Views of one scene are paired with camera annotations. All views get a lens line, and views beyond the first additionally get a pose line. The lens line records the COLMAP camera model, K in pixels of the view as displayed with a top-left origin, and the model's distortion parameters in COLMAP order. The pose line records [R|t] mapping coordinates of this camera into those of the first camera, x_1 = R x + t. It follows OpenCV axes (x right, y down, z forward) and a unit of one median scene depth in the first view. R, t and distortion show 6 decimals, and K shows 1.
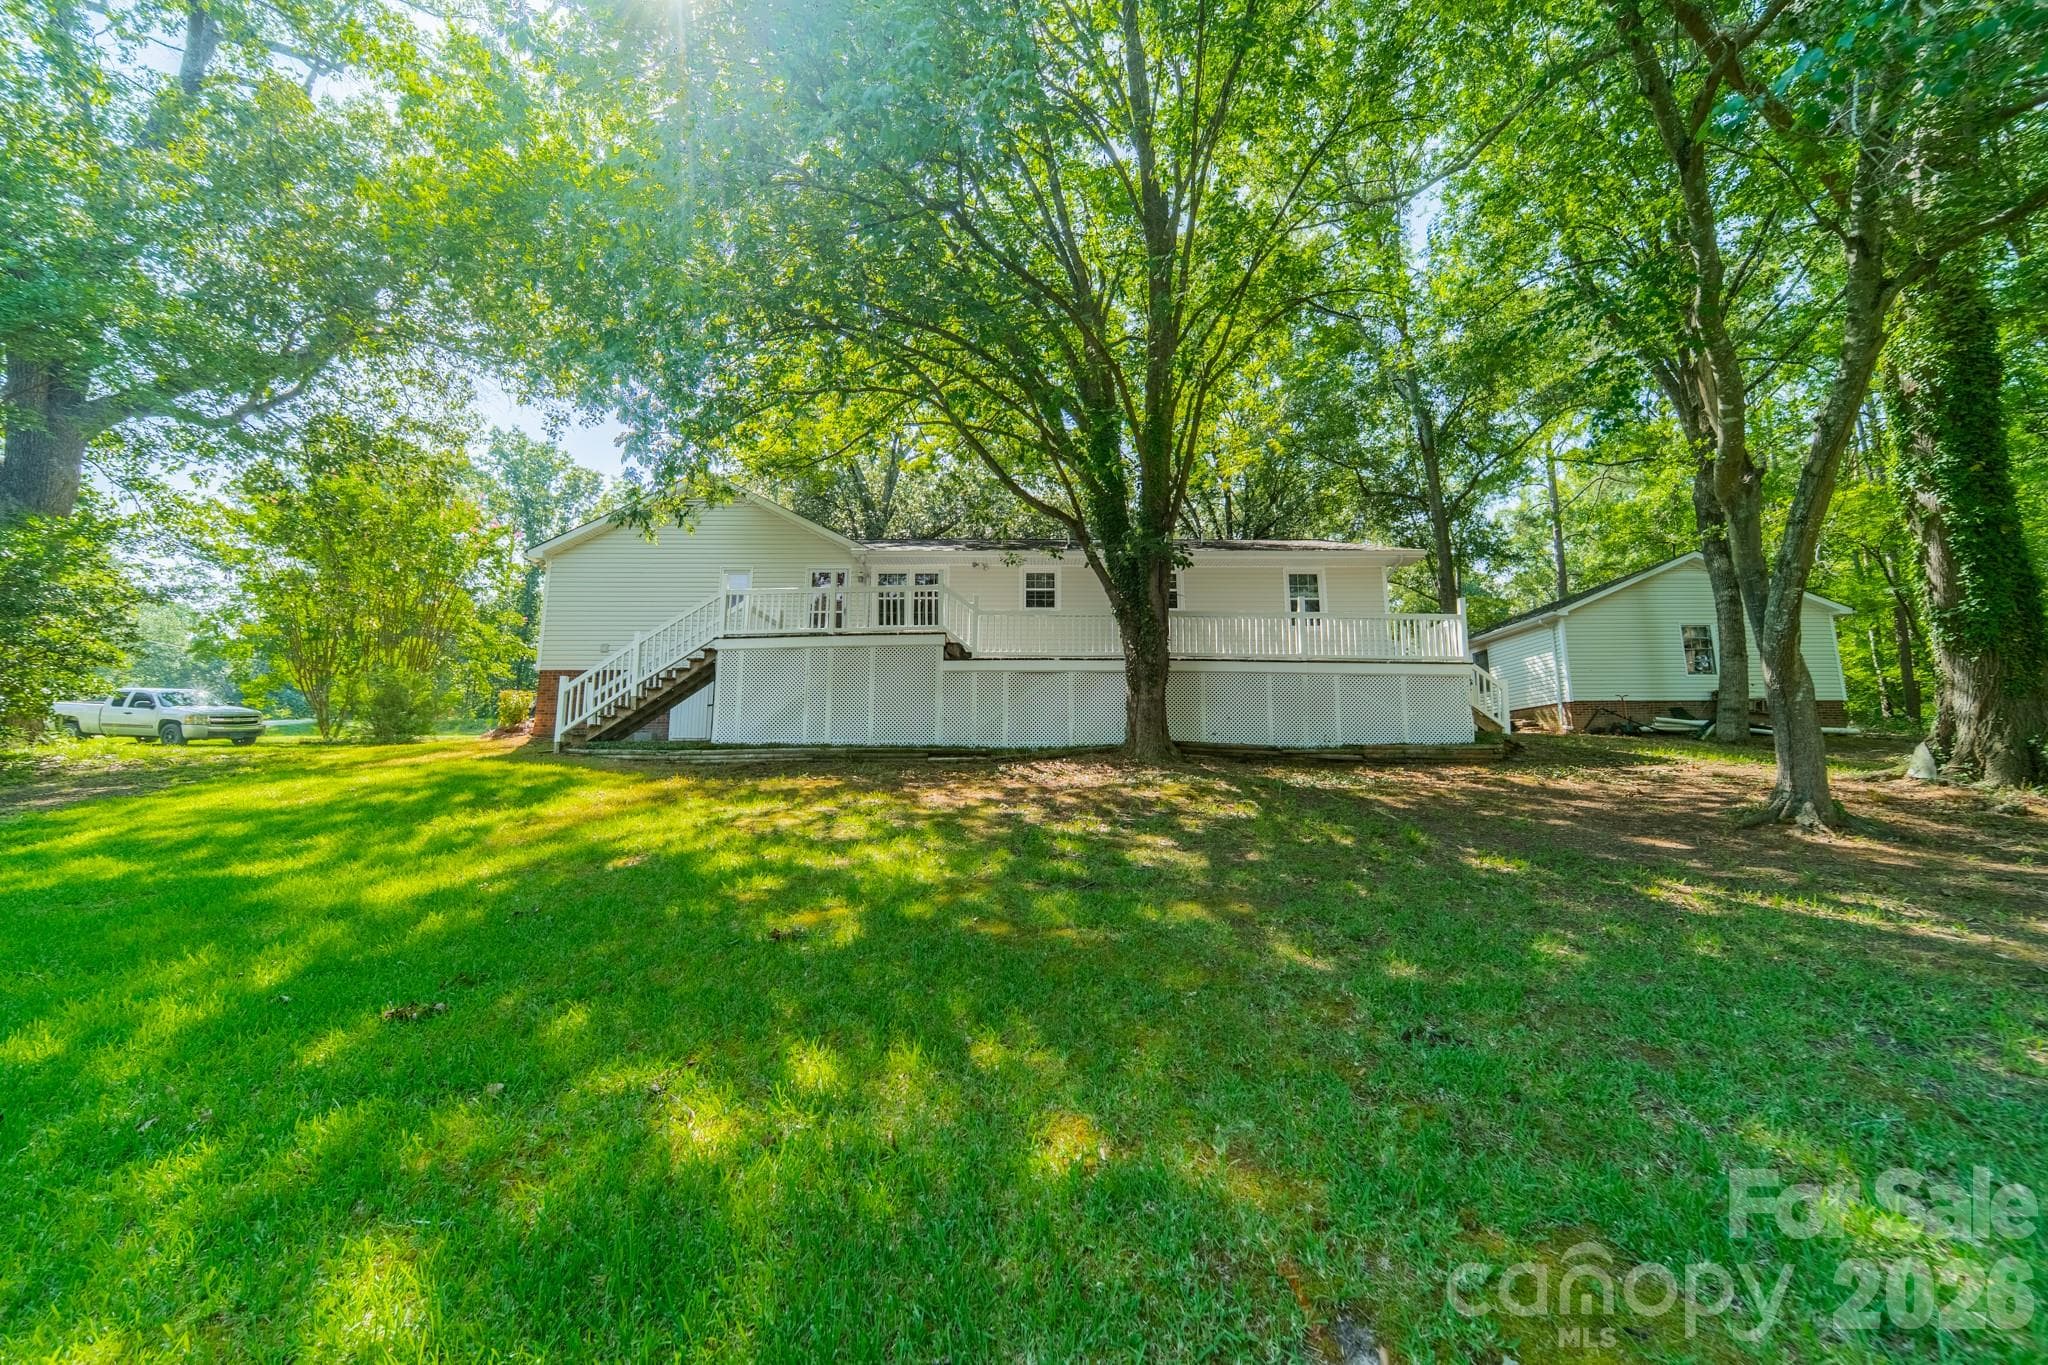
lens RADIAL K [[722.0, 0, 1029.9], [0, 722.0, 685.6], [0, 0, 1]] dist [0.004154, -0.000686]
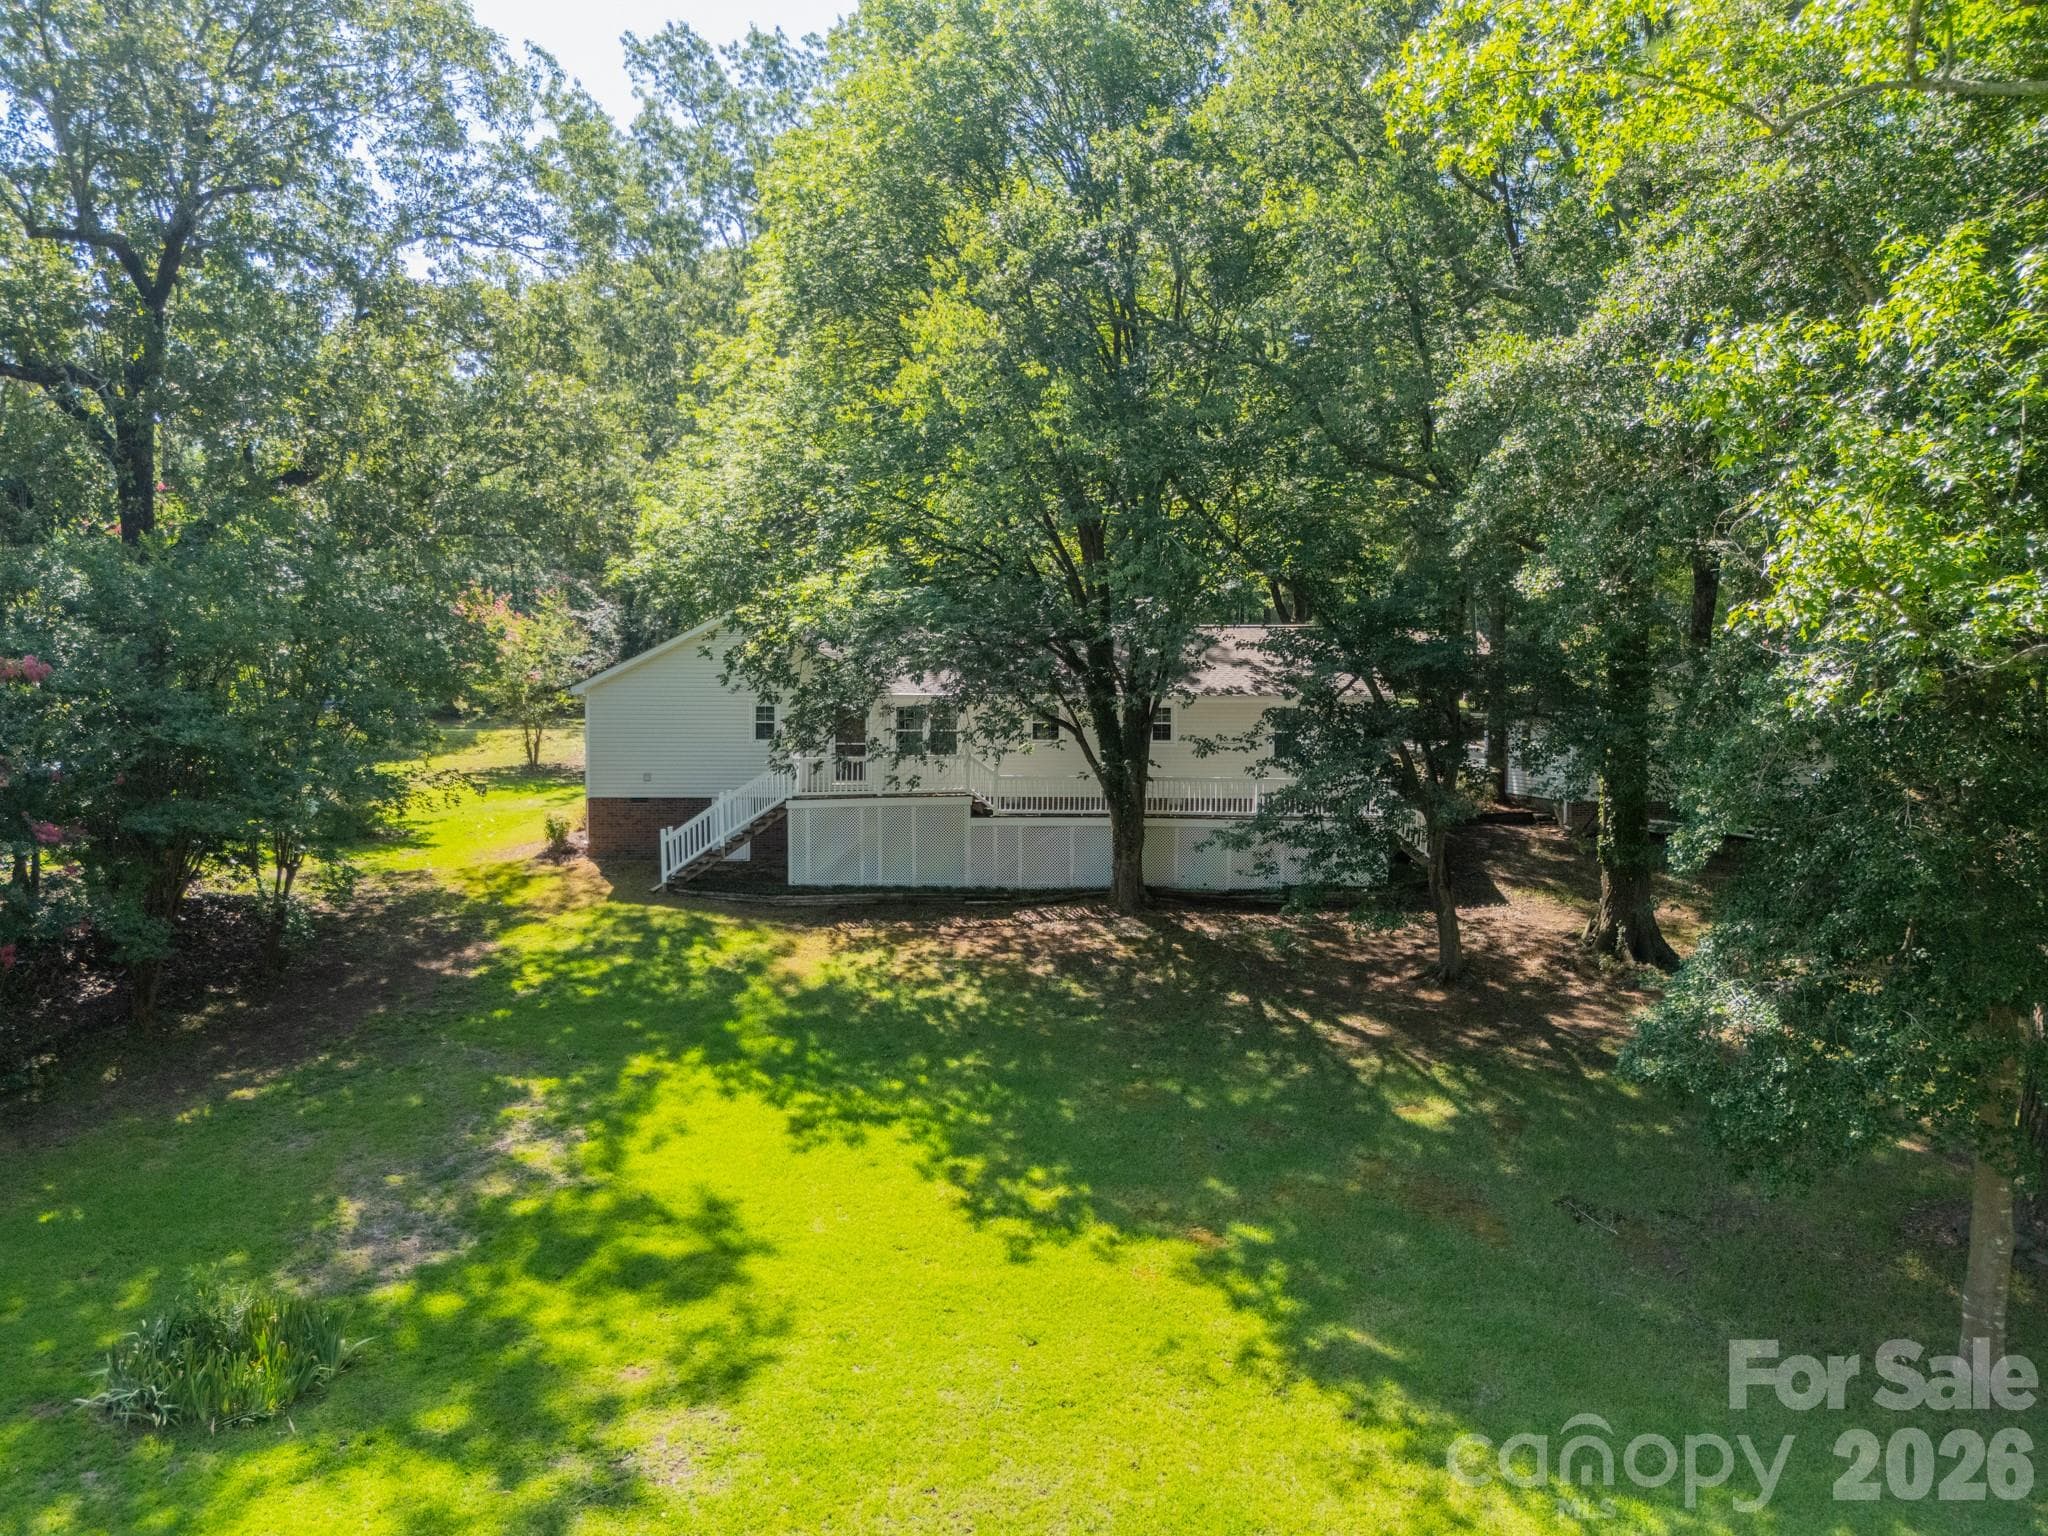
lens RADIAL K [[1500.0, 0, 1058.8], [0, 1500.0, 742.1], [0, 0, 1]] dist [0.062565, -0.059840]
pose [[0.999331, 0.003713, 0.036390, -0.062445], [-0.009011, 0.989166, 0.146522, -0.546100], [-0.035451, -0.146752, 0.988538, -1.557664]]
